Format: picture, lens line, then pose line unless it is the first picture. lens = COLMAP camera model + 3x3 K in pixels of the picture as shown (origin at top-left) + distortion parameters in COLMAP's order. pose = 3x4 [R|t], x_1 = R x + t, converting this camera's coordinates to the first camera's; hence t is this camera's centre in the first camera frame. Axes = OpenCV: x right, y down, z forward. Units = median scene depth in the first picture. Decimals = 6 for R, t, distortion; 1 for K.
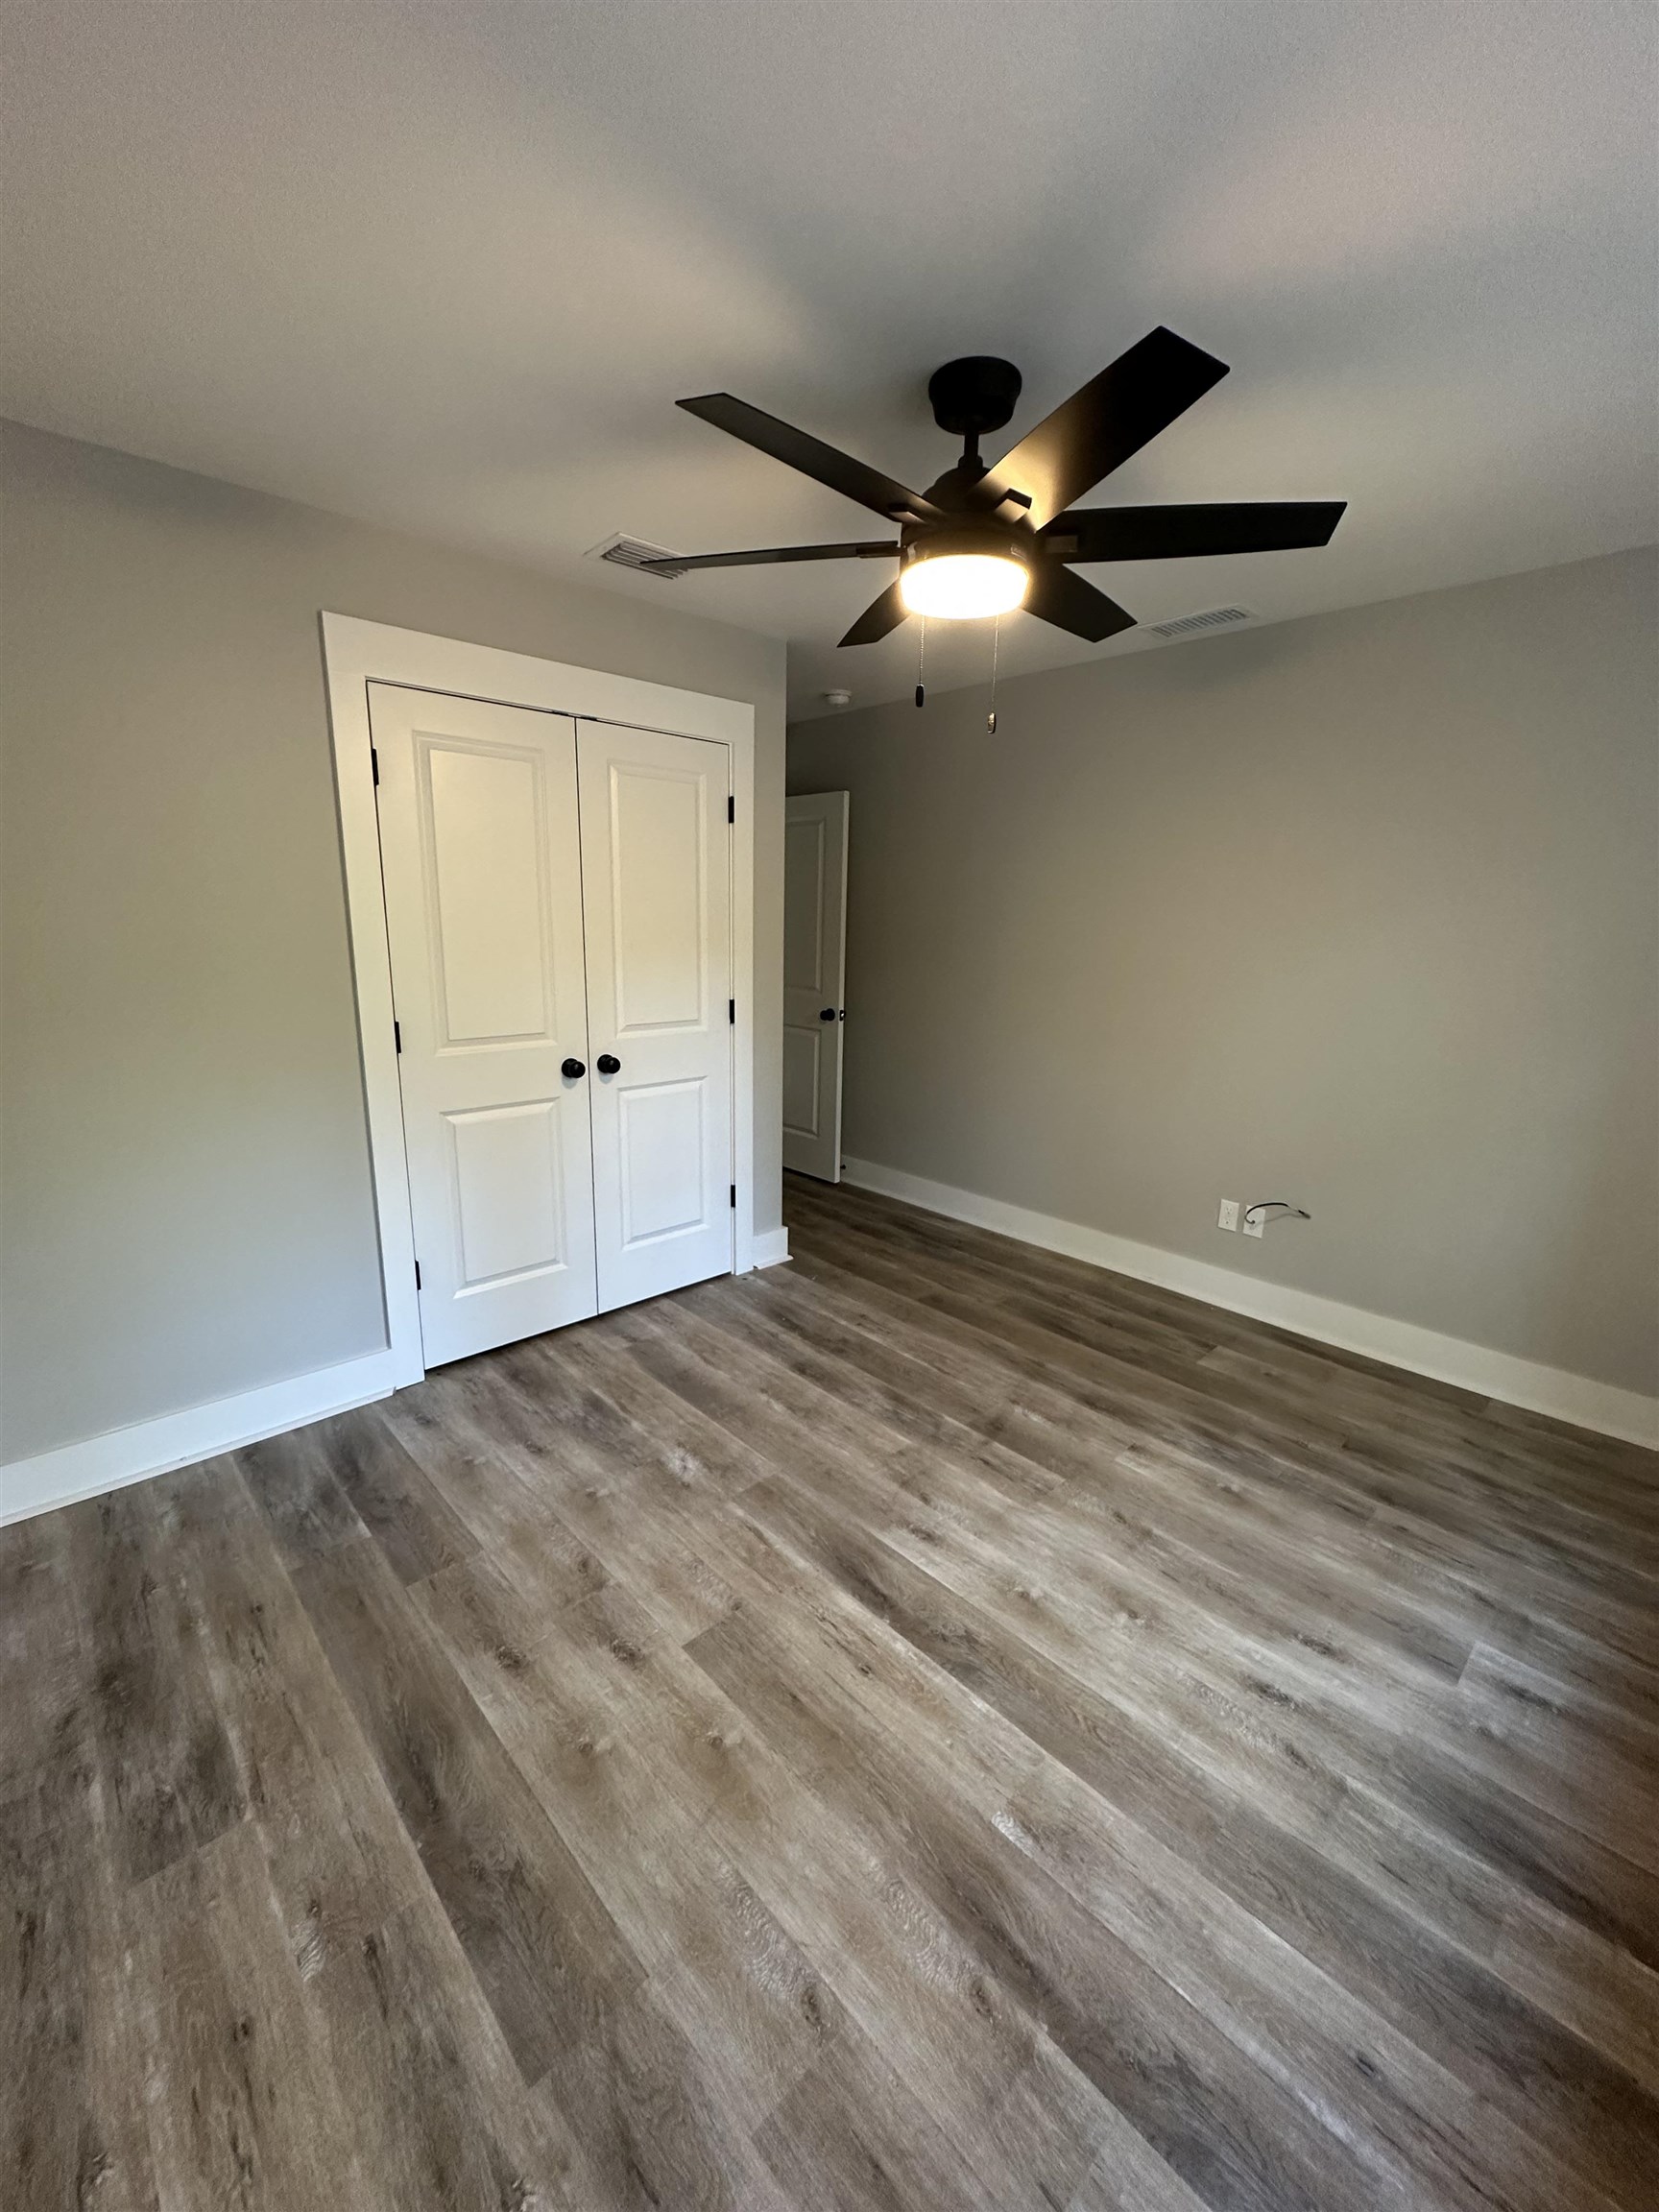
lens RADIAL K [[899.7, 0, 820.5], [0, 899.7, 1099.2], [0, 0, 1]] dist [0.044240, -0.000422]
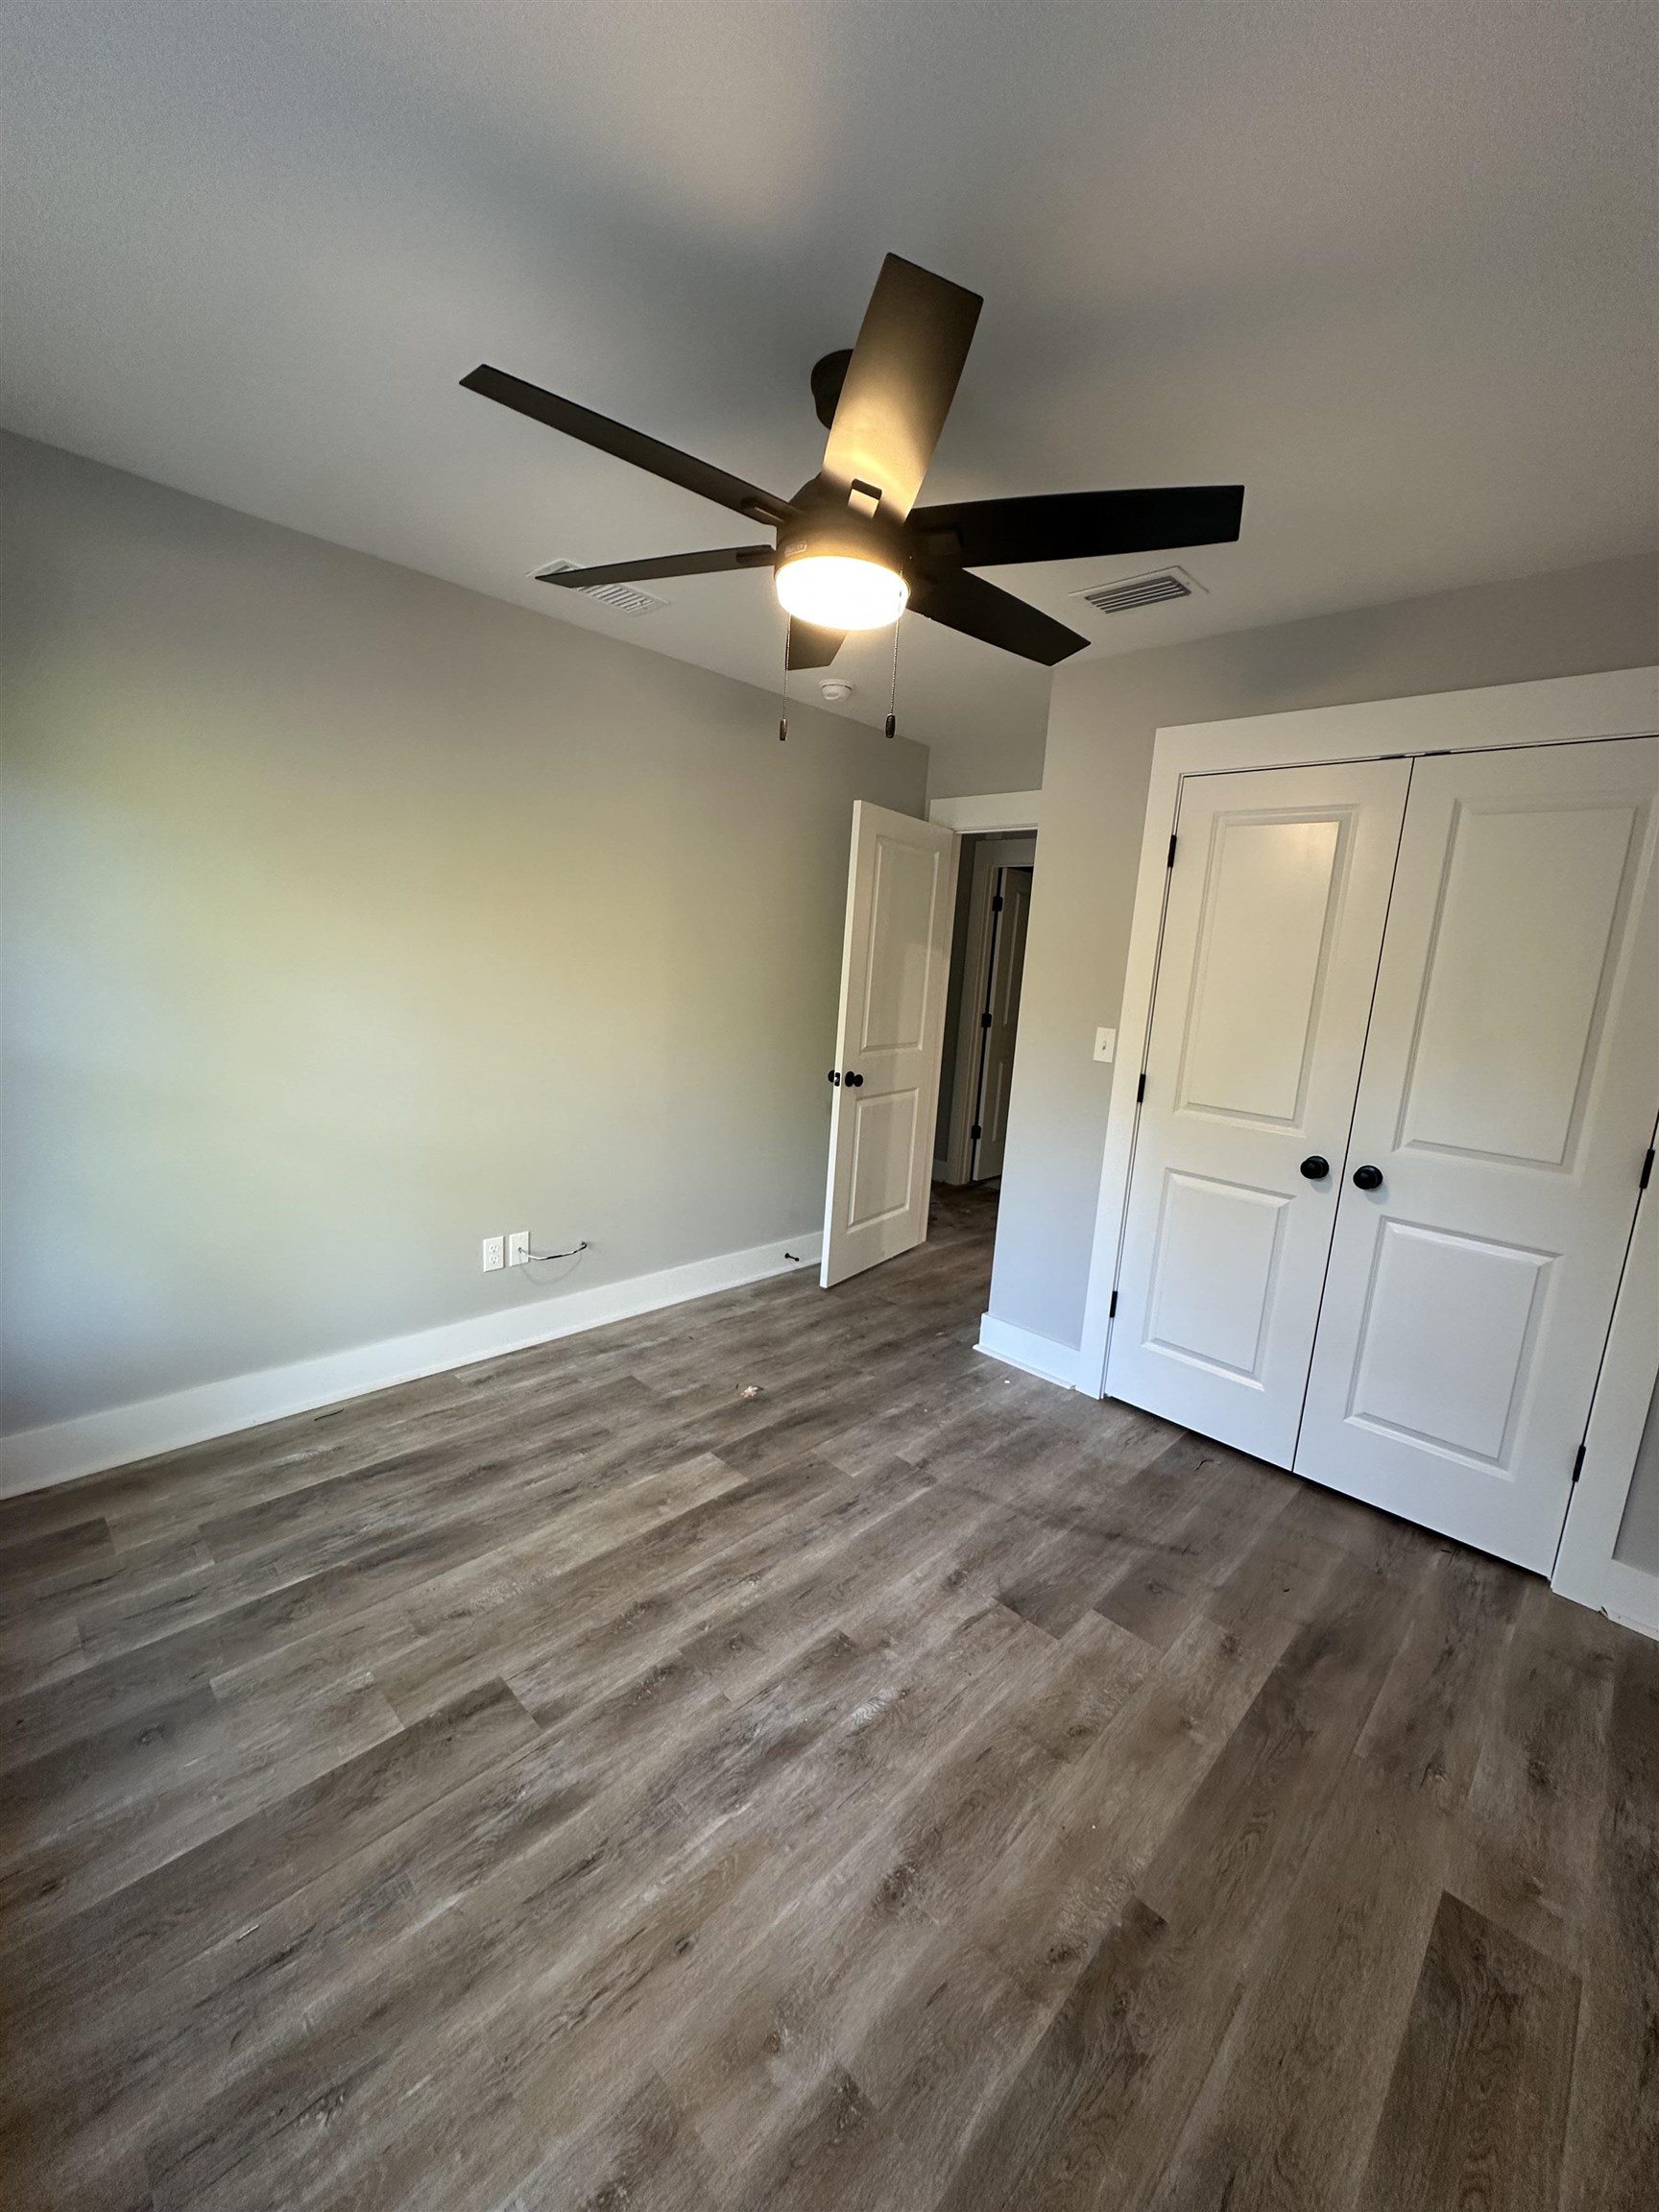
lens RADIAL K [[899.7, 0, 820.5], [0, 899.7, 1099.2], [0, 0, 1]] dist [0.044240, -0.000422]
pose [[0.064598, 0.161591, -0.984741, 0.568100], [-0.268303, 0.953279, 0.138828, -0.097683], [0.961166, 0.255241, 0.104935, 0.485323]]
